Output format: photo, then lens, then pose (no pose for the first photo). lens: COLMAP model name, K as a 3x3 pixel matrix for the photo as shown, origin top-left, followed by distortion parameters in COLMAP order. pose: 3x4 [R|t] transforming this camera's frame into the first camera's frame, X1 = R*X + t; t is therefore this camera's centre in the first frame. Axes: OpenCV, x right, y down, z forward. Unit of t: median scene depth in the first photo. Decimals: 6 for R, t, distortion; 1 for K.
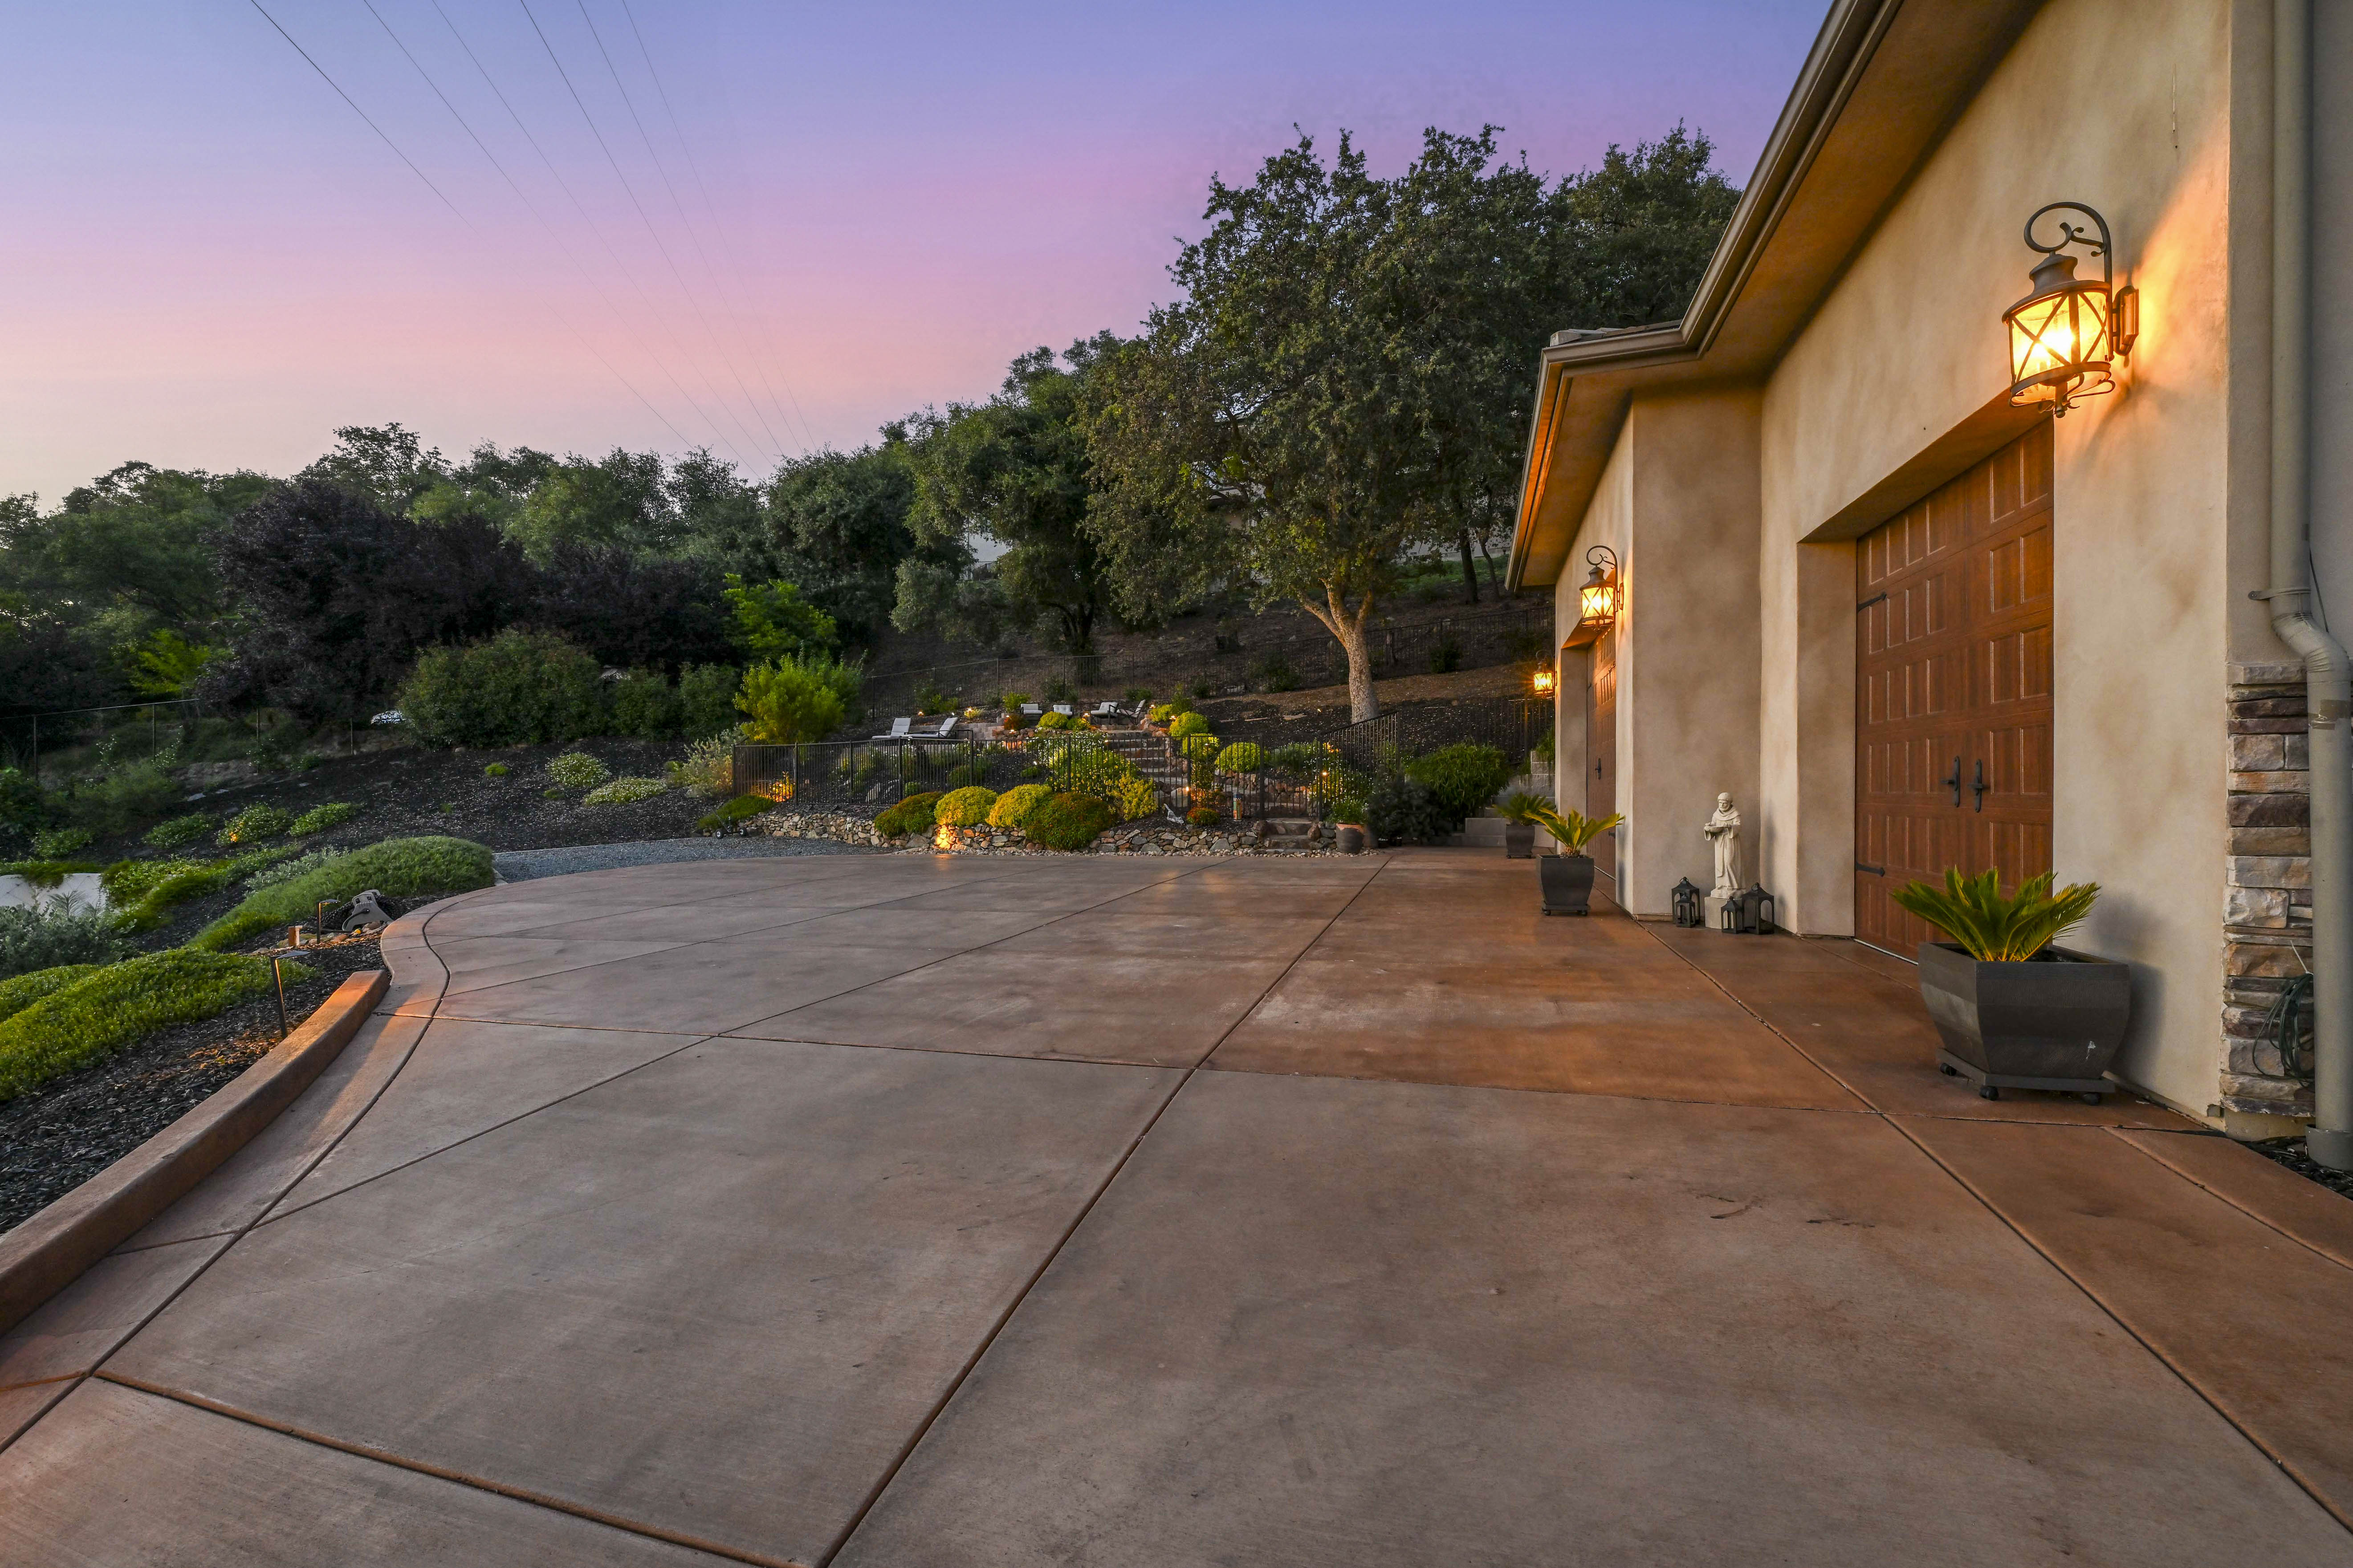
lens RADIAL K [[928.2, 0, 1182.4], [0, 928.2, 786.9], [0, 0, 1]] dist [-0.001124, 0.000109]
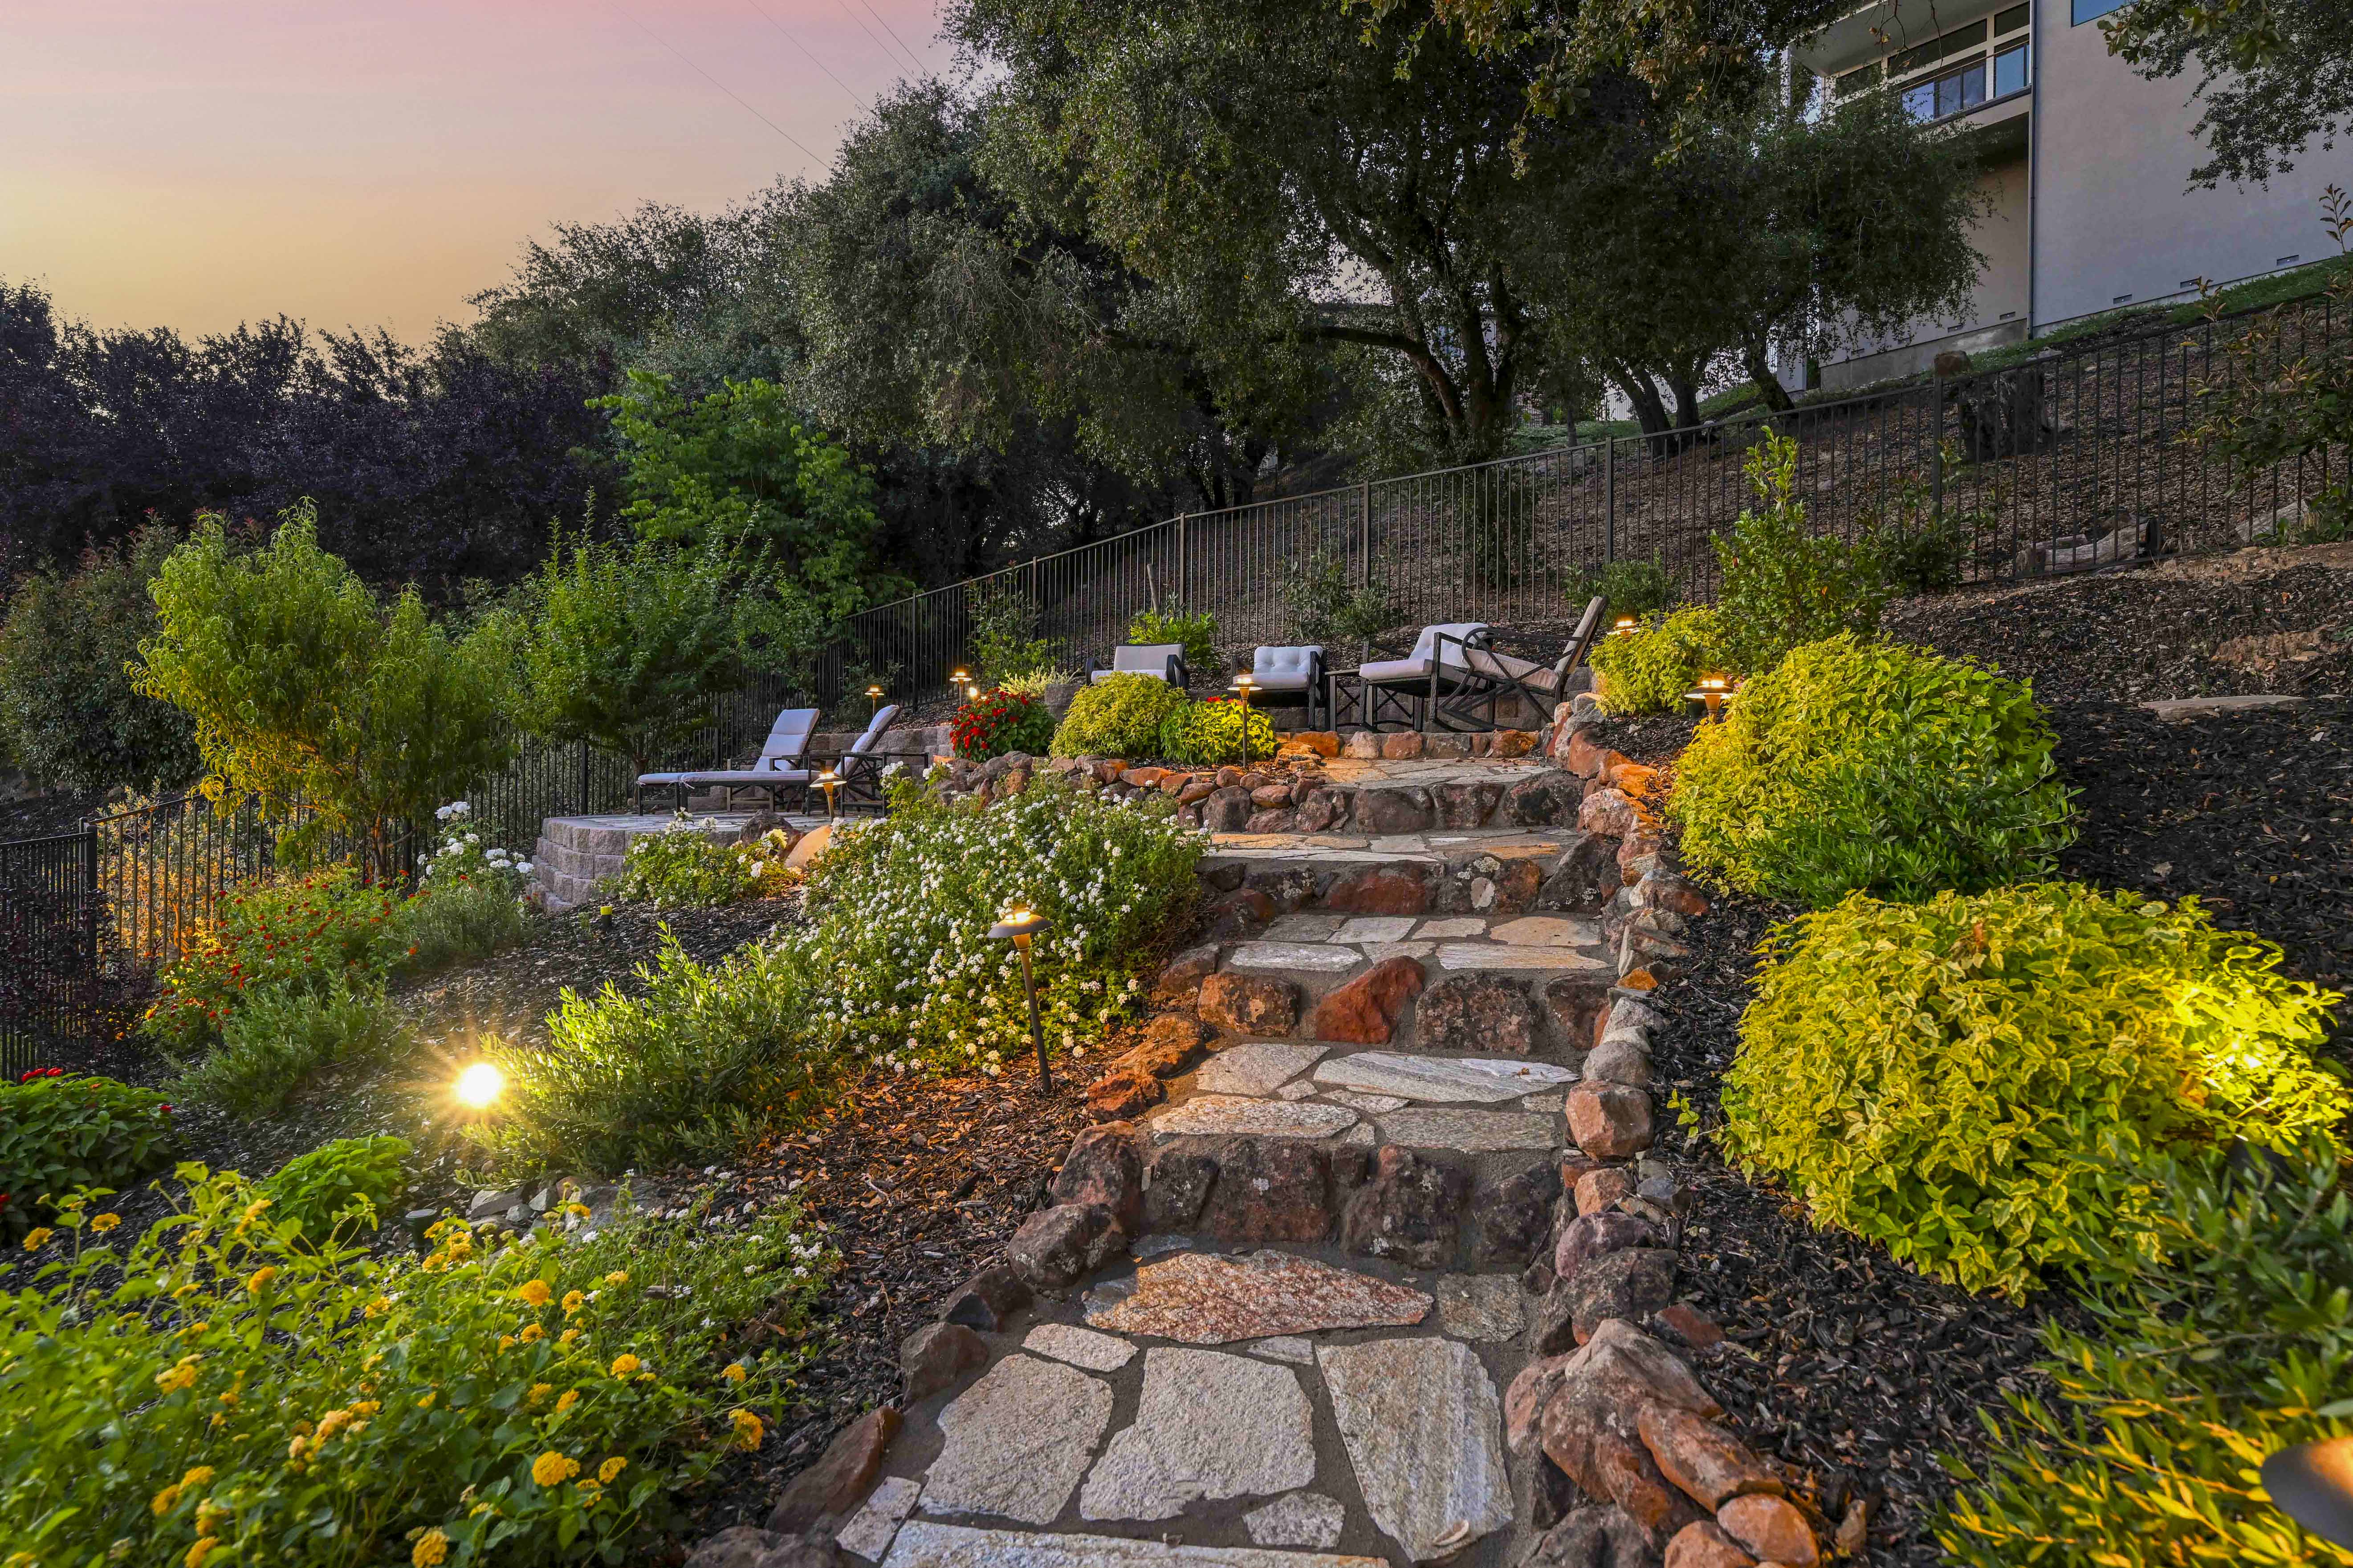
lens RADIAL K [[1280.0, 0, 1186.1], [0, 1280.0, 784.7], [0, 0, 1]] dist [0.002647, -0.002133]
pose [[0.888161, 0.006455, -0.459488, 0.006769], [-0.006477, 0.999978, 0.001528, -0.055413], [0.459487, 0.001619, 0.888183, 0.727083]]
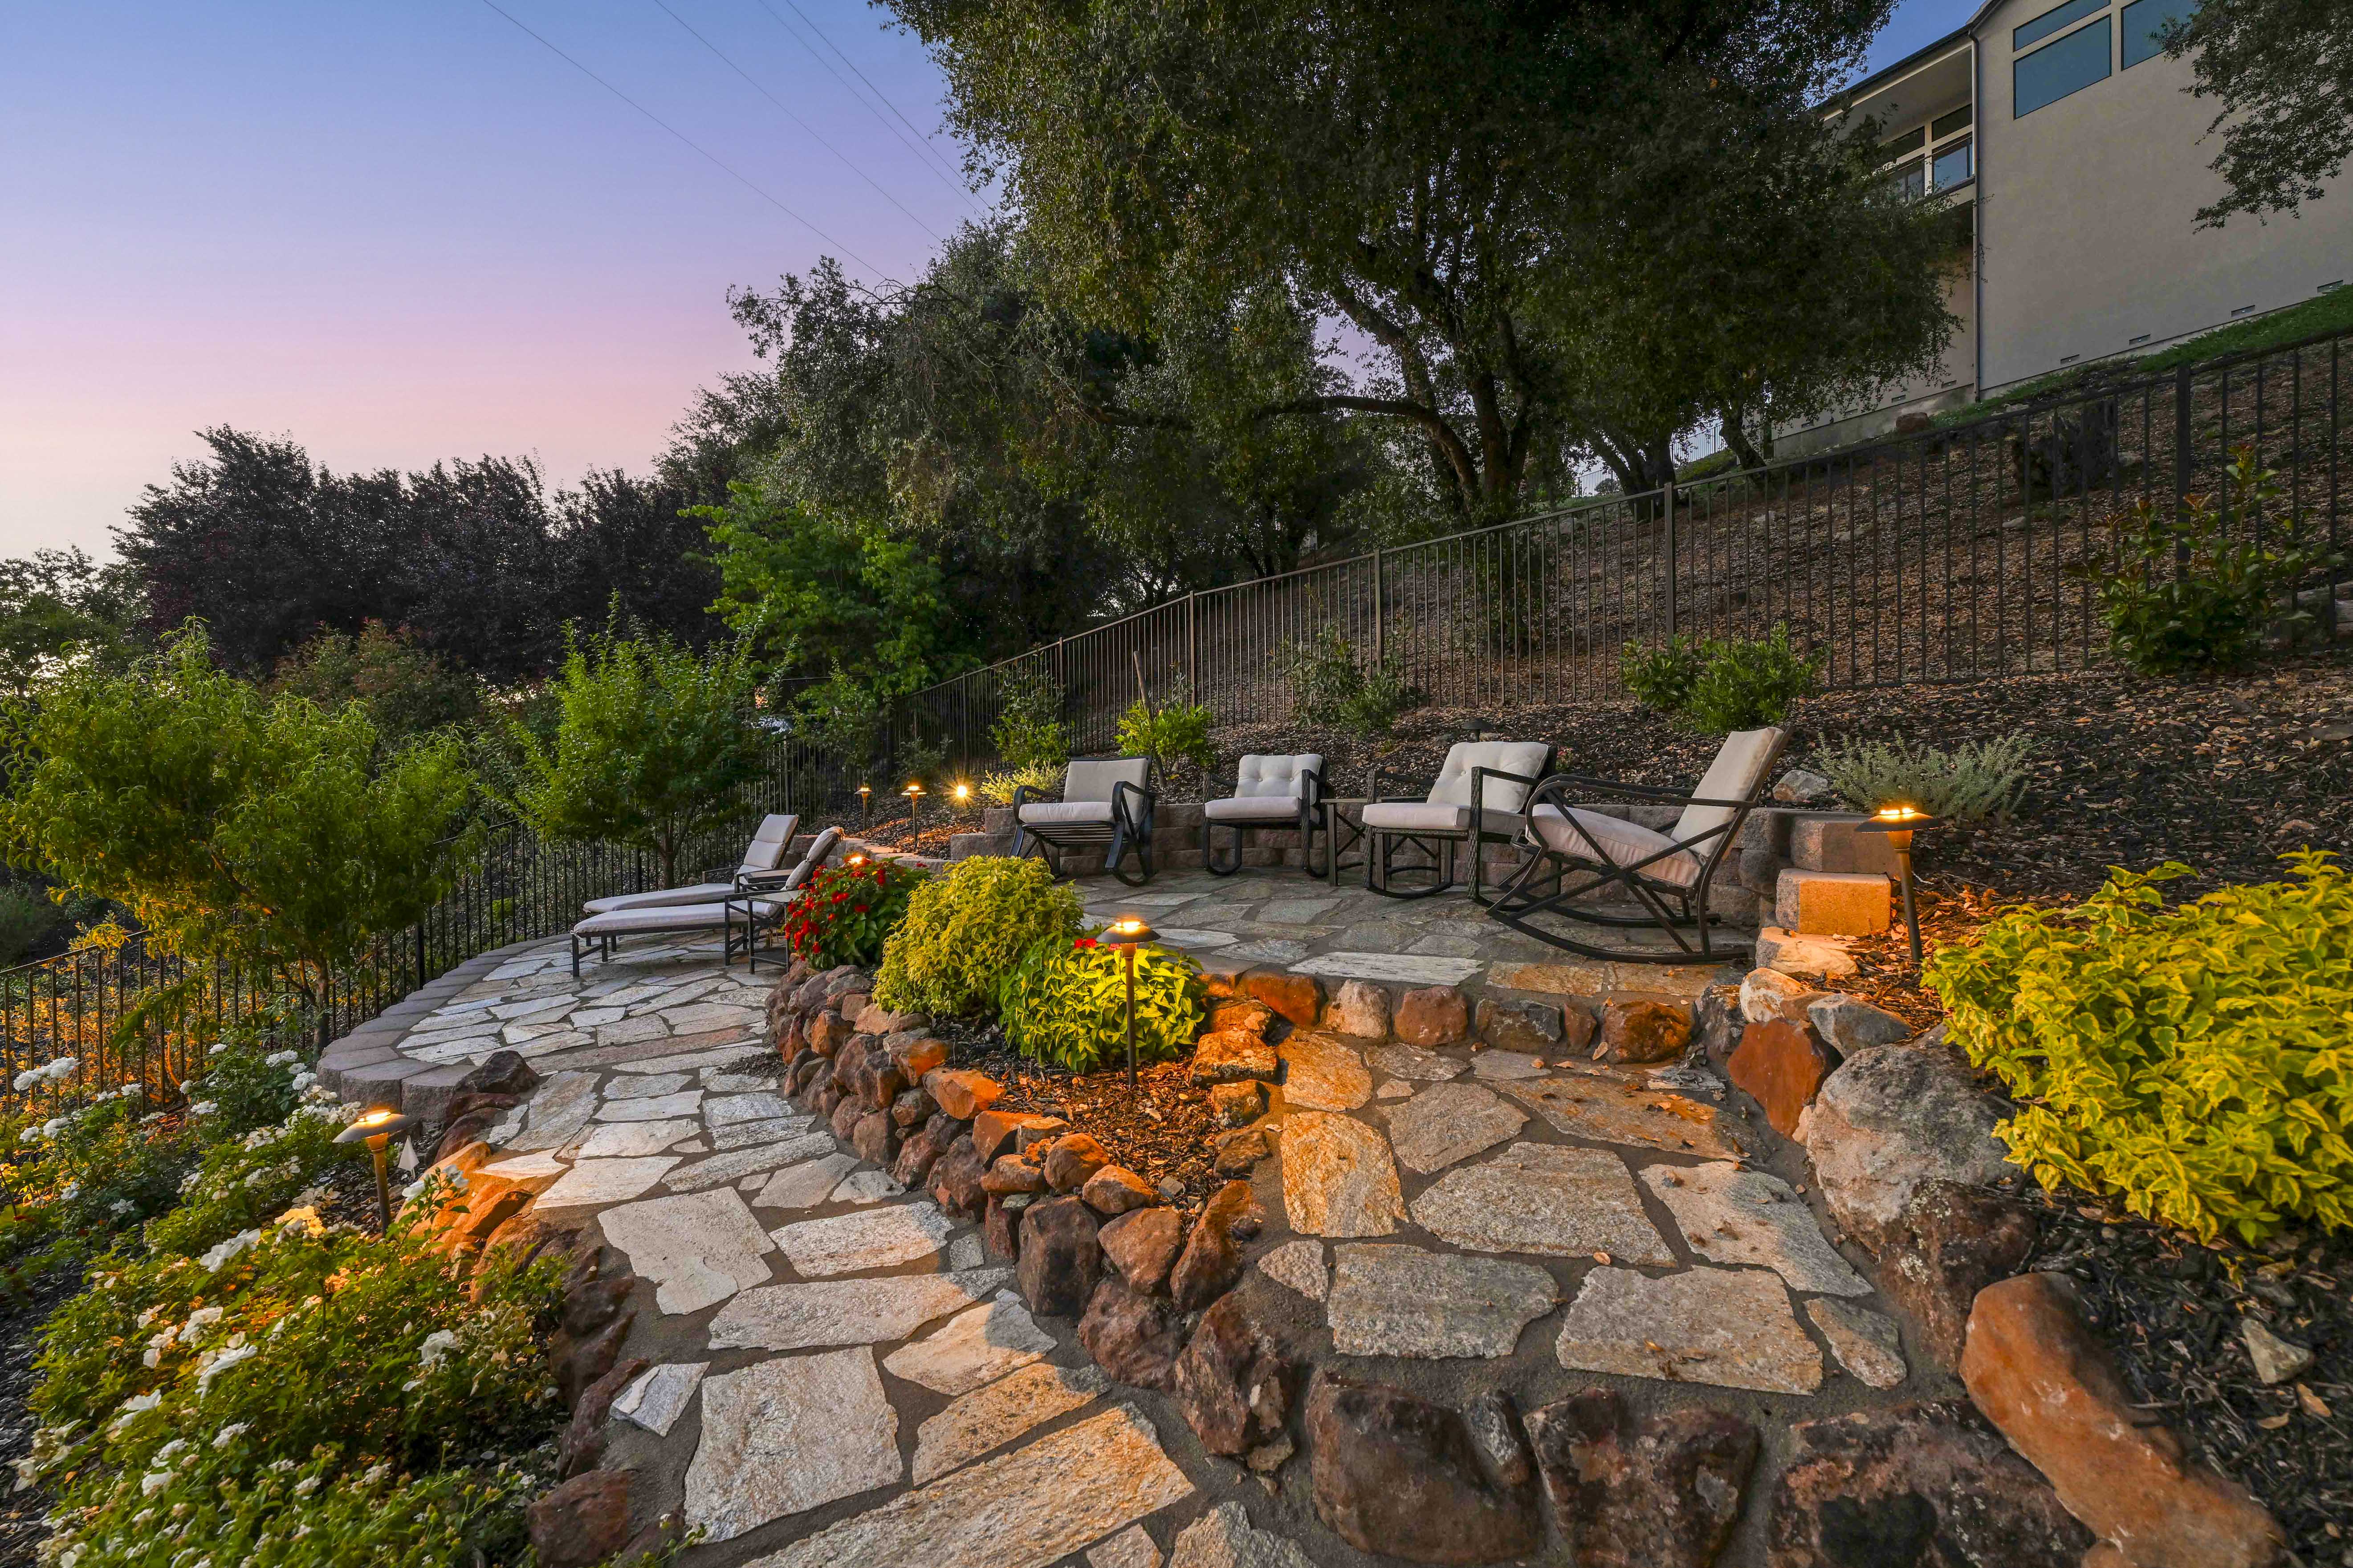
lens RADIAL K [[928.2, 0, 1182.4], [0, 928.2, 786.9], [0, 0, 1]] dist [-0.001124, 0.000109]
pose [[0.846274, -0.010786, -0.532639, -0.041958], [0.017145, 0.999829, 0.006994, -0.090600], [0.532473, -0.015051, 0.846313, 0.877101]]
